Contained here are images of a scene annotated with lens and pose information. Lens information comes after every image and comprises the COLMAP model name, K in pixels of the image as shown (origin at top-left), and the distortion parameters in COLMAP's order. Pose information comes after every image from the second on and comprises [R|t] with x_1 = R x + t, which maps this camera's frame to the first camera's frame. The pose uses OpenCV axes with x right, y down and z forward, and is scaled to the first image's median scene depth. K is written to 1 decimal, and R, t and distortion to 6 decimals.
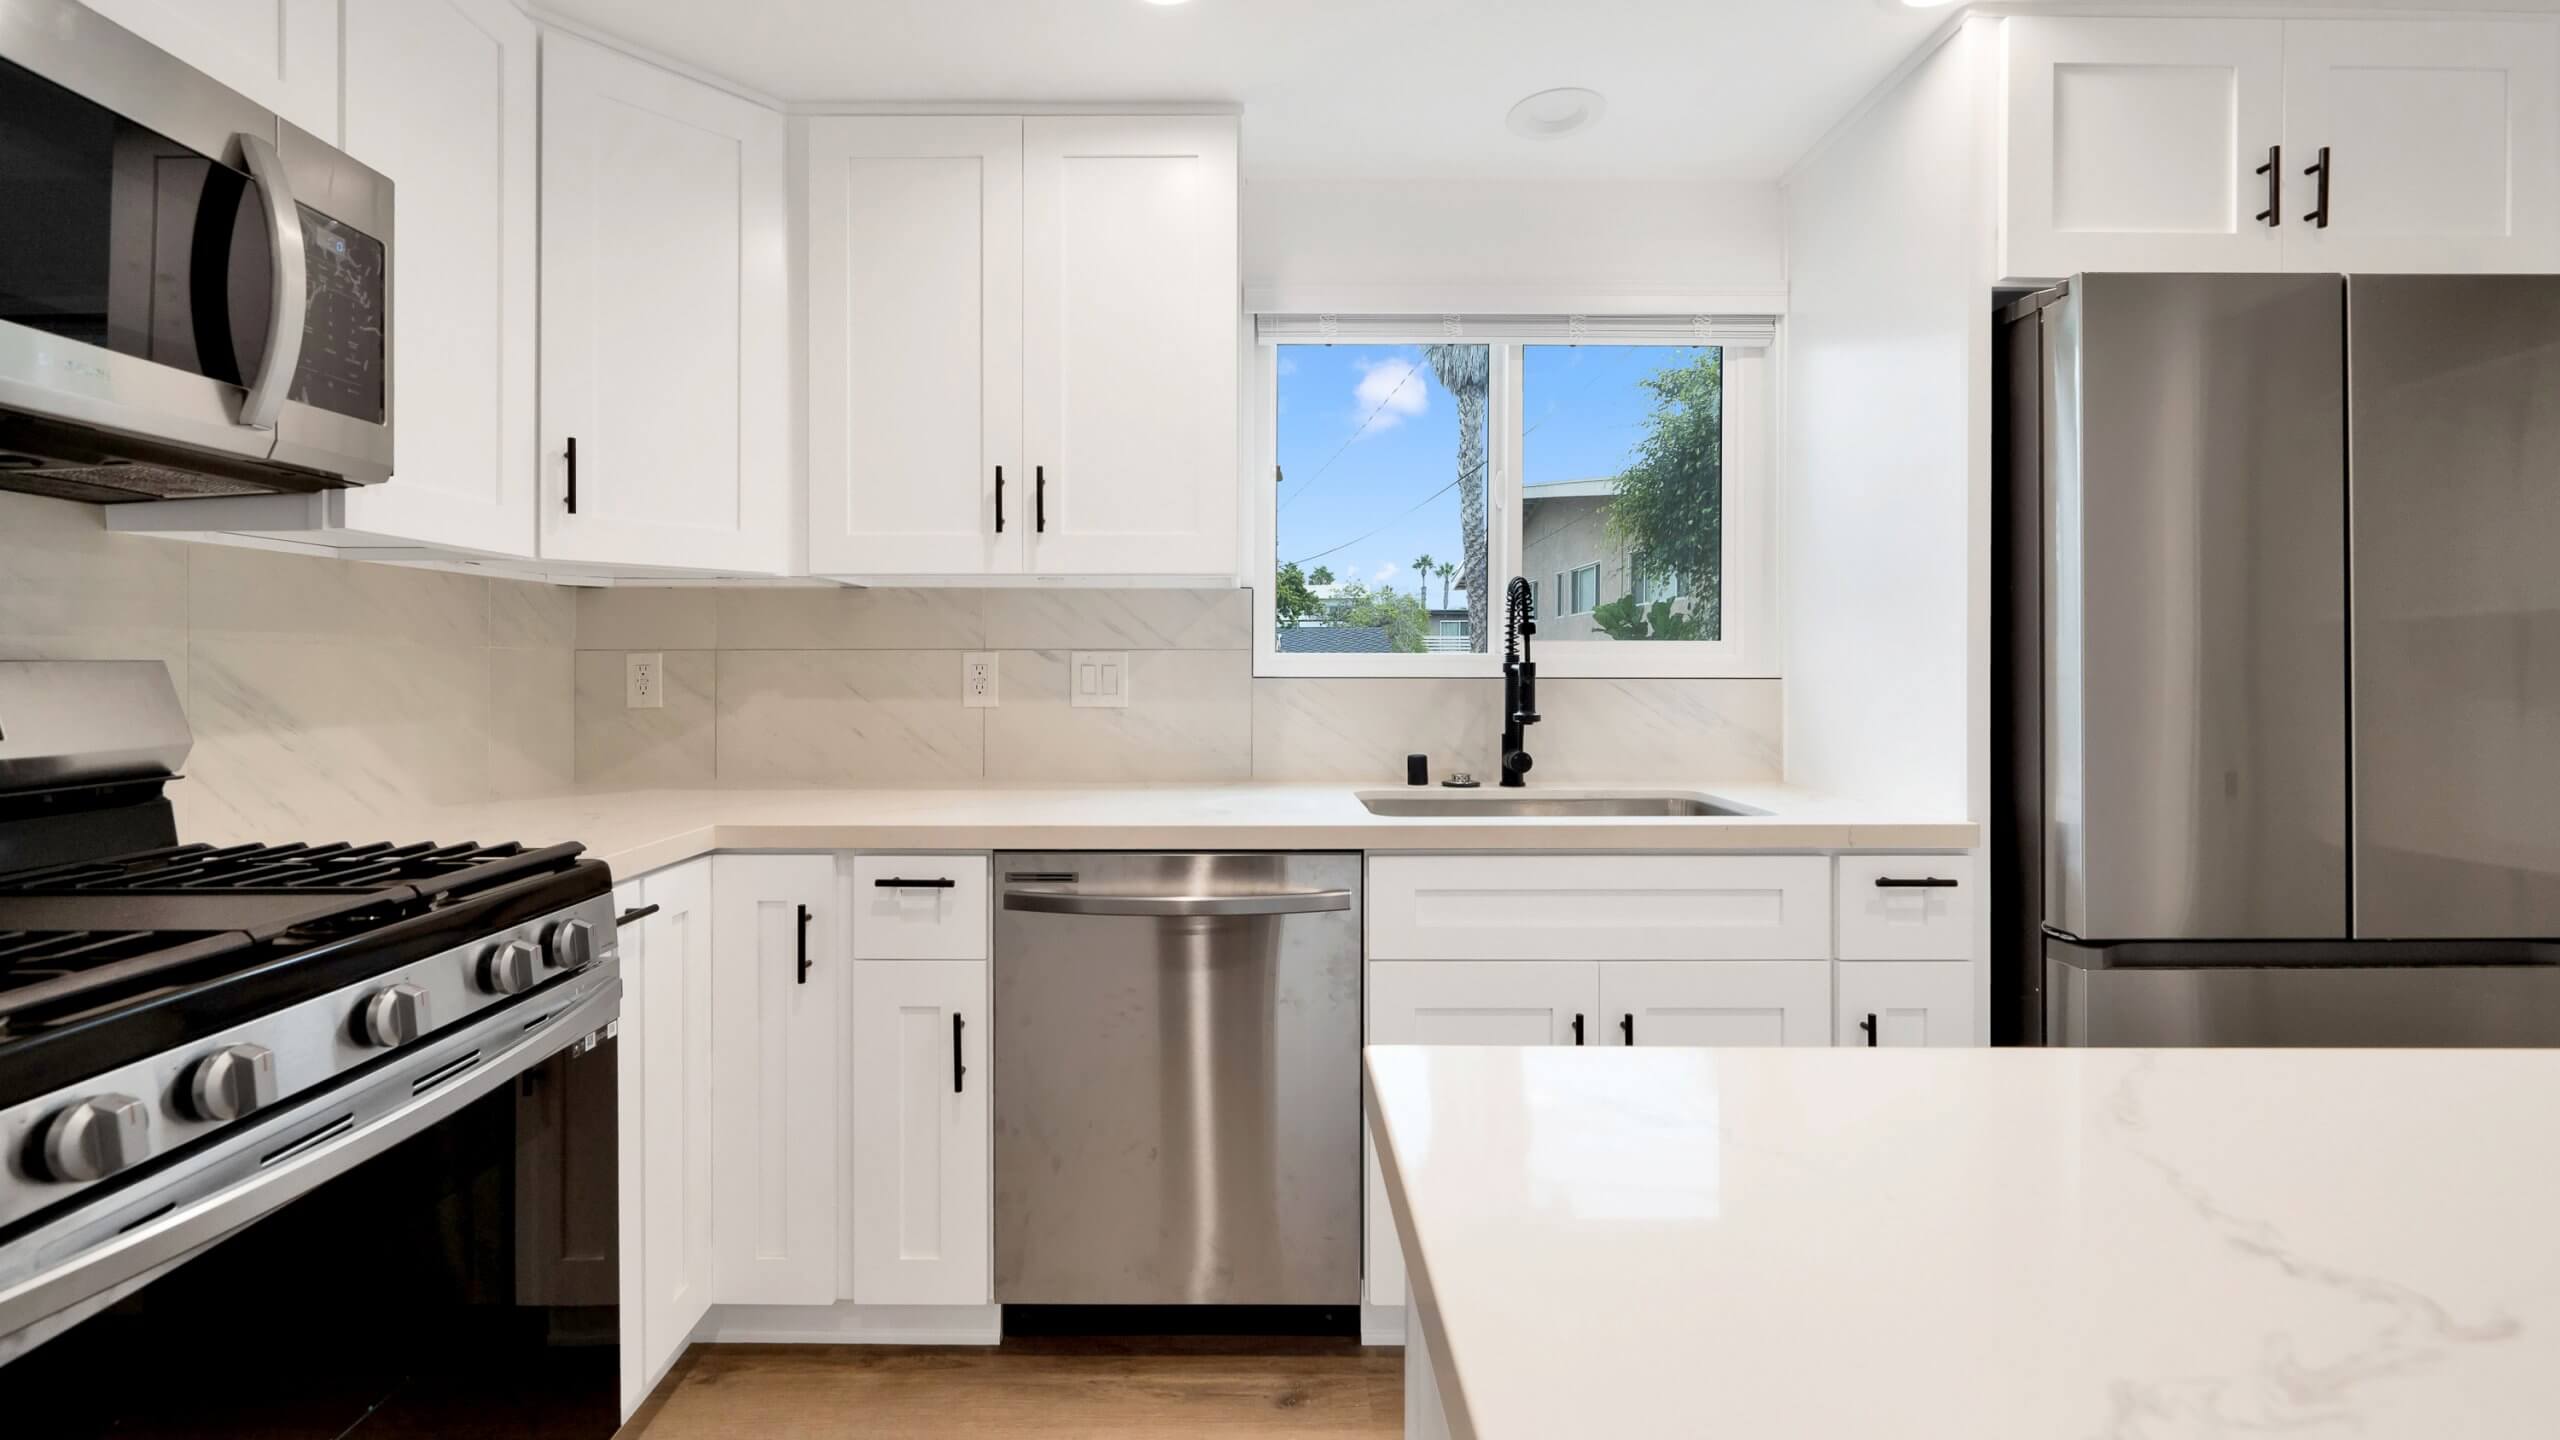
lens RADIAL K [[1051.7, 0, 1198.5], [0, 1051.7, 666.4], [0, 0, 1]] dist [0.000517, -0.000009]
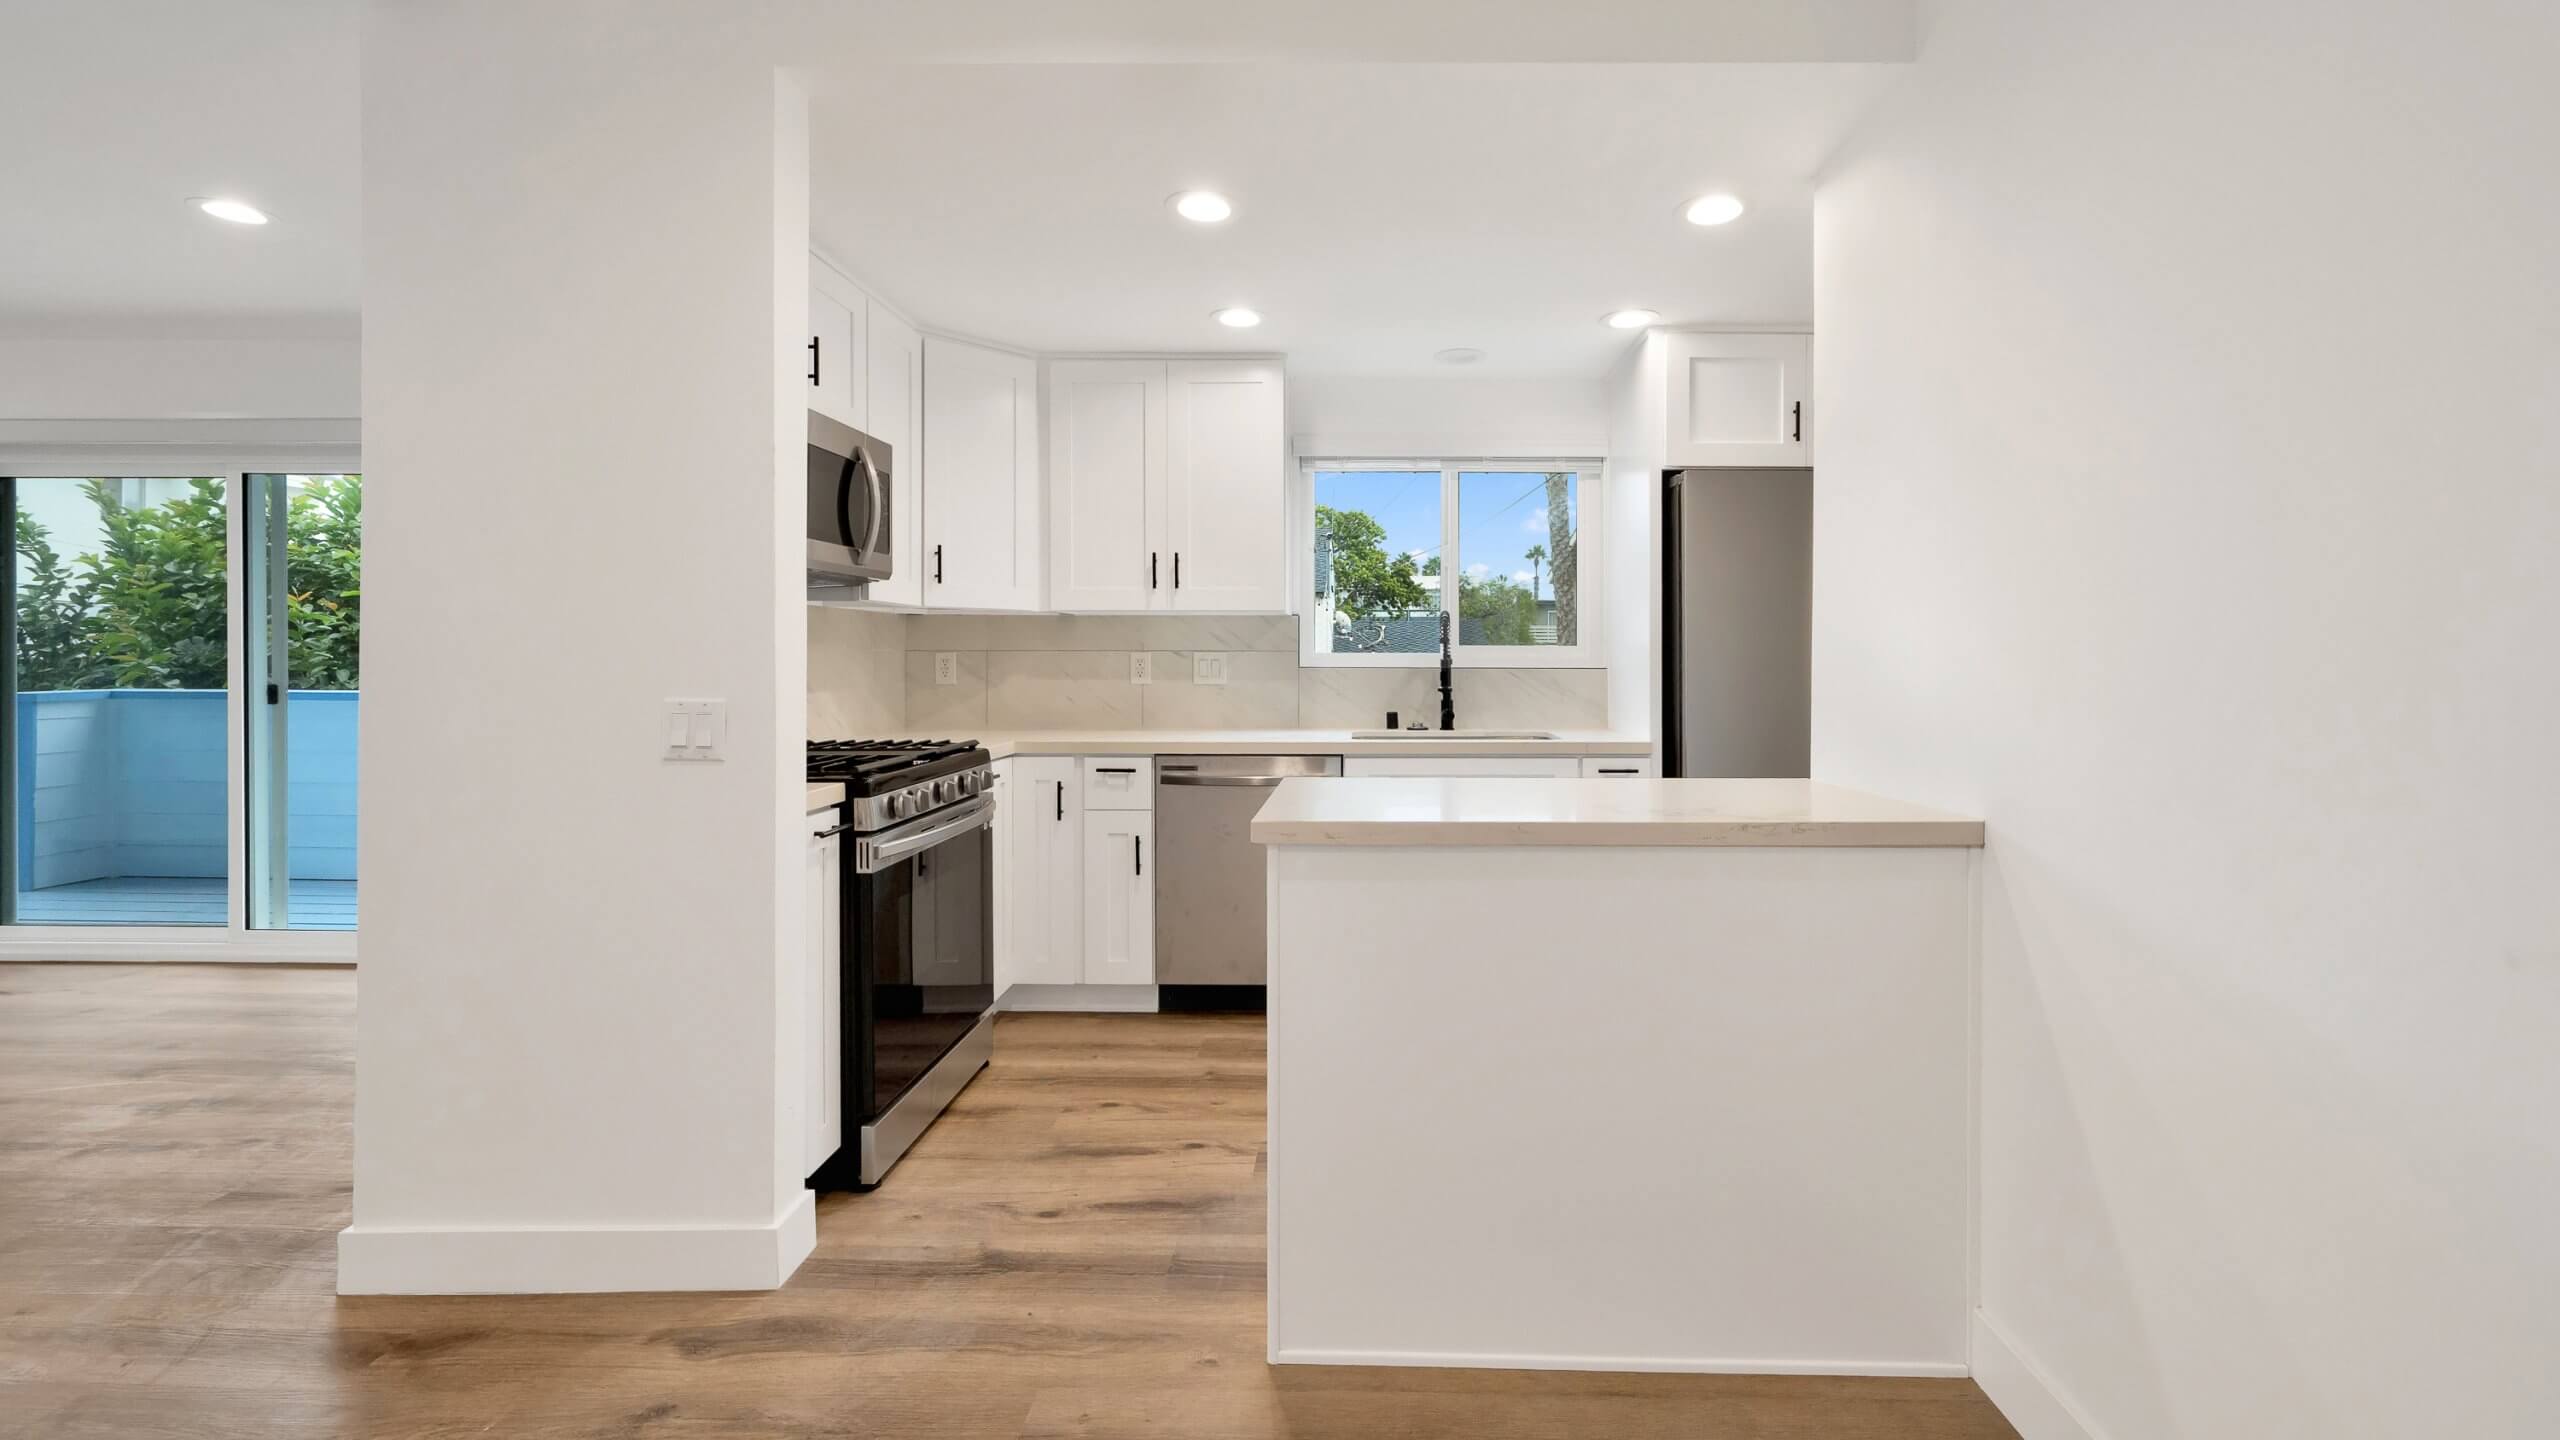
lens RADIAL K [[1046.1, 0, 1283.5], [0, 1046.1, 659.6], [0, 0, 1]] dist [0.000181, -0.000071]
pose [[0.999559, 0.001114, -0.029664, 0.101587], [-0.000981, 0.999989, 0.004503, -0.012390], [0.029669, -0.004472, 0.999550, -0.929090]]
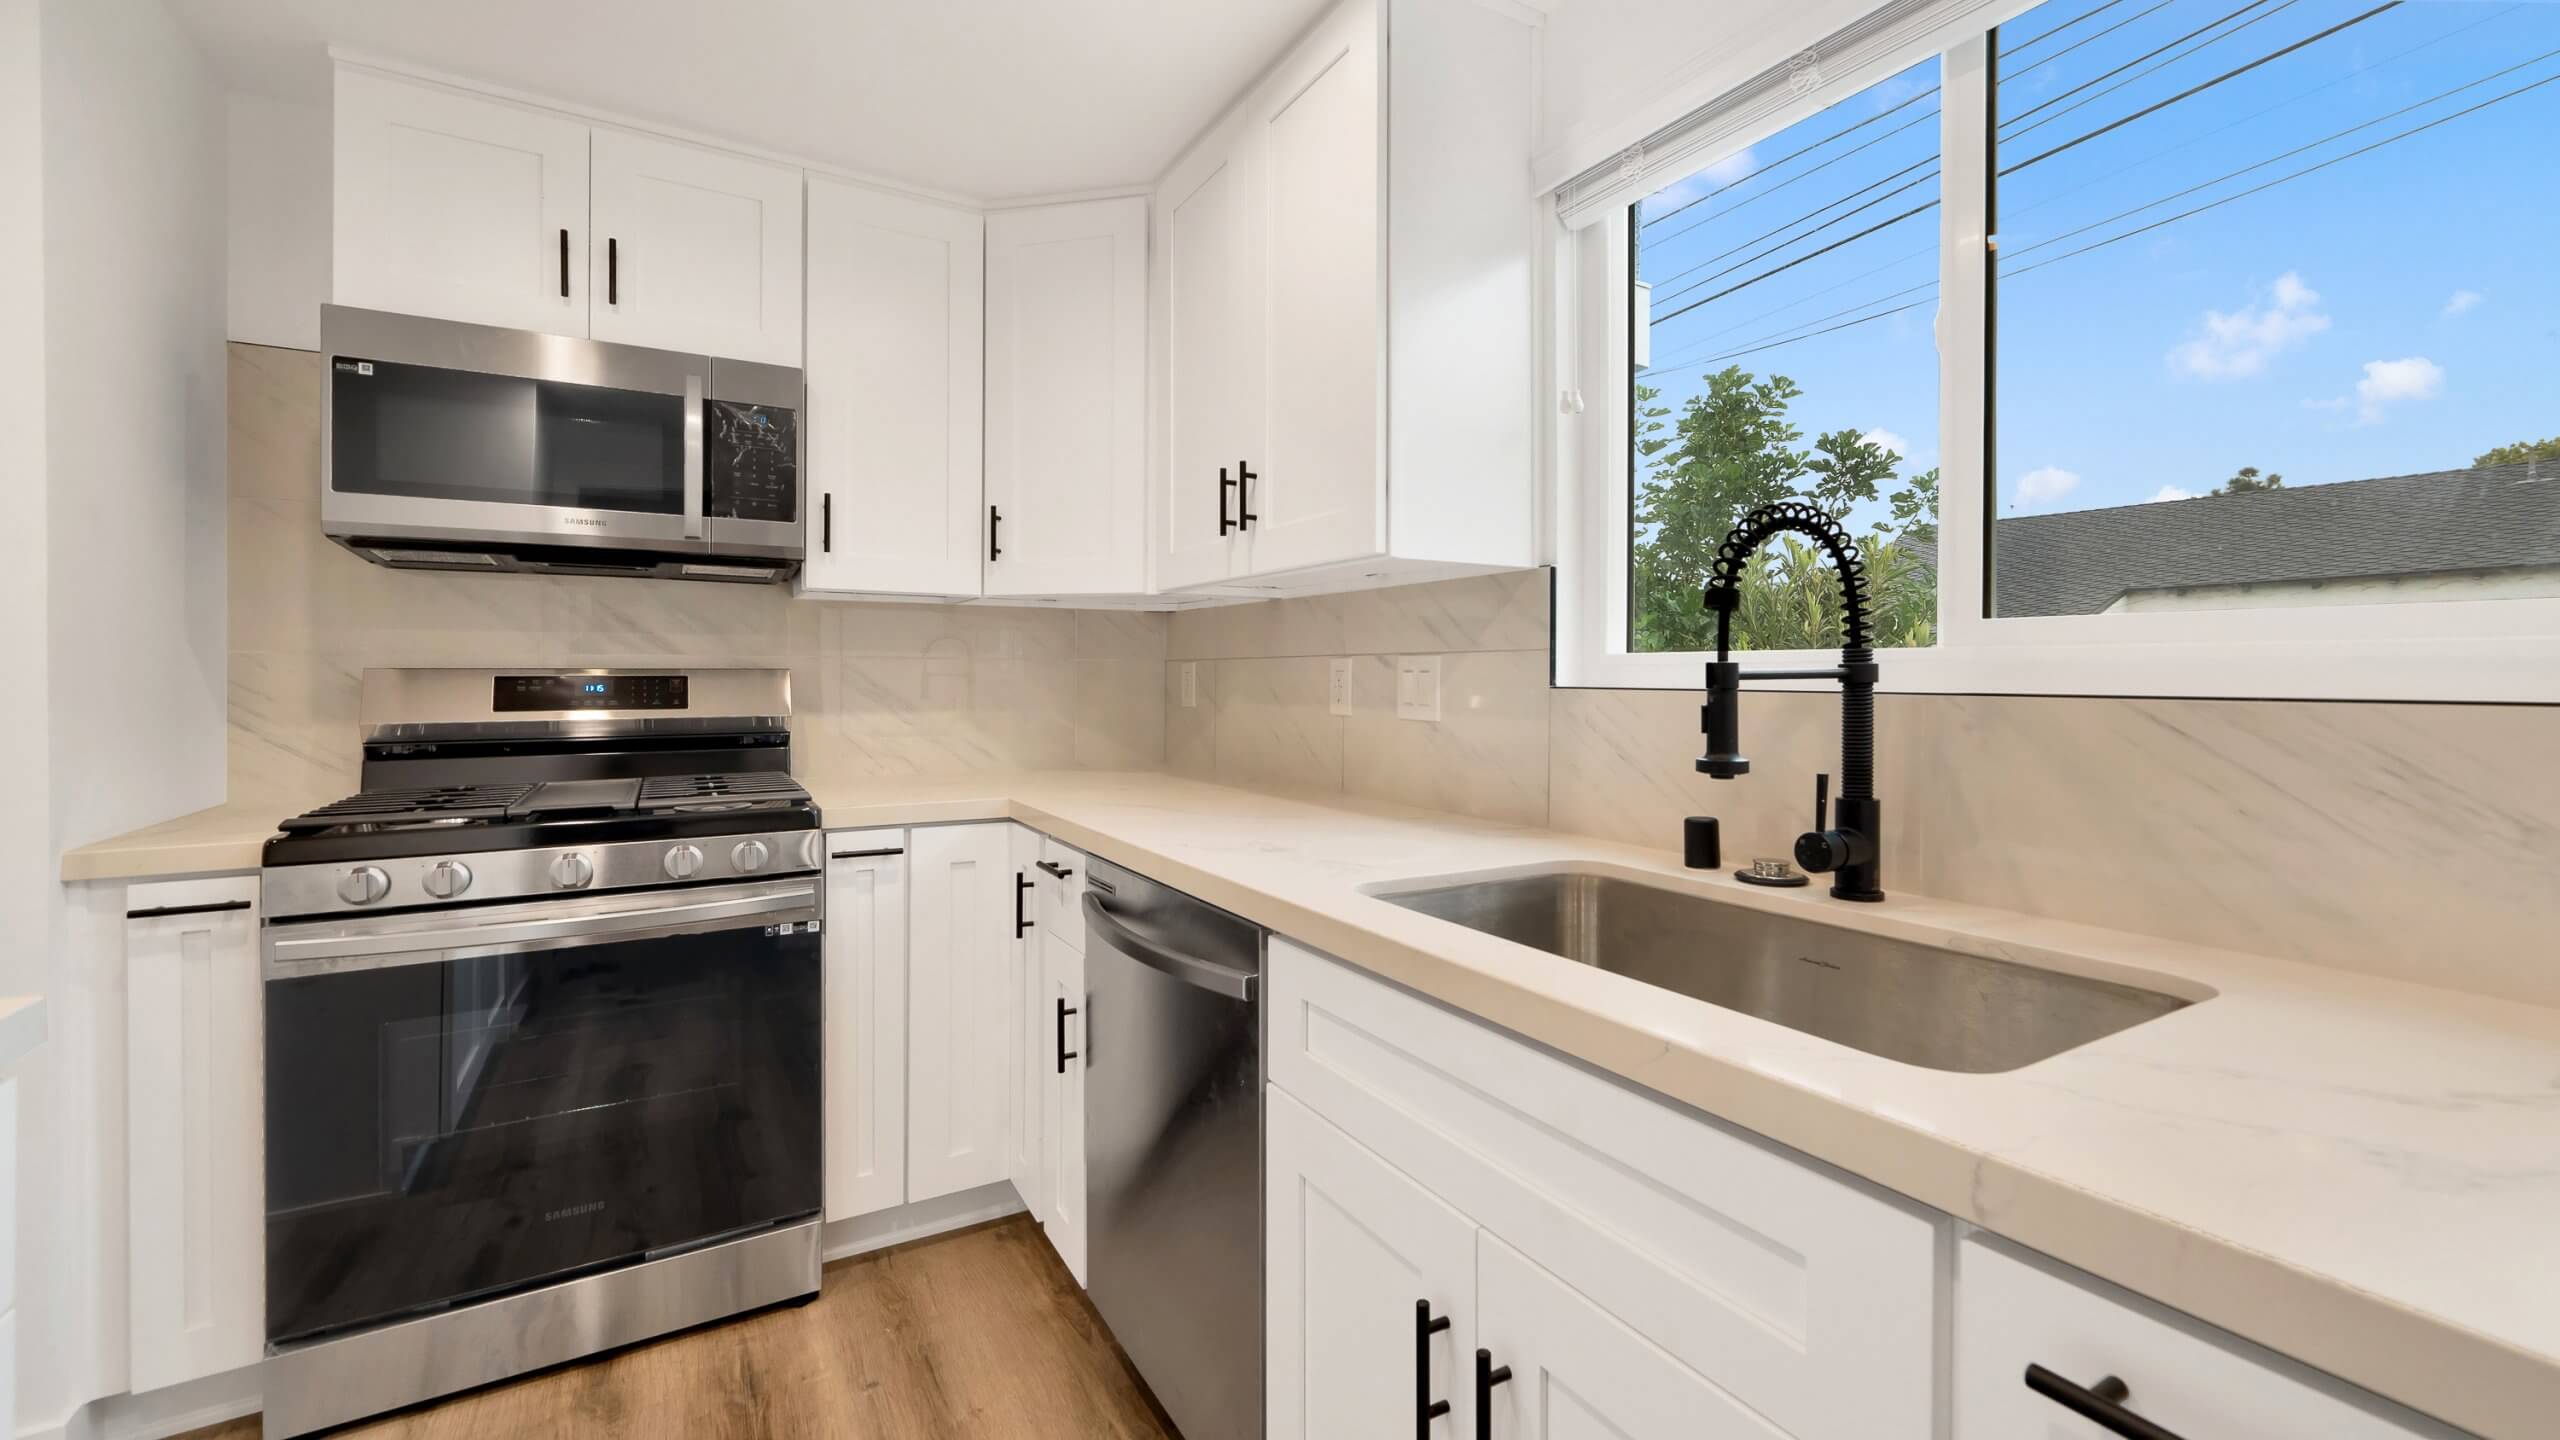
lens RADIAL K [[1018.4, 0, 1289.7], [0, 1018.4, 676.8], [0, 0, 1]] dist [-0.001361, -0.000300]
pose [[0.536416, 0.001363, -0.843953, 0.727688], [-0.001325, 0.999999, 0.000773, 0.003708], [0.843953, 0.000704, 0.536417, 0.615462]]
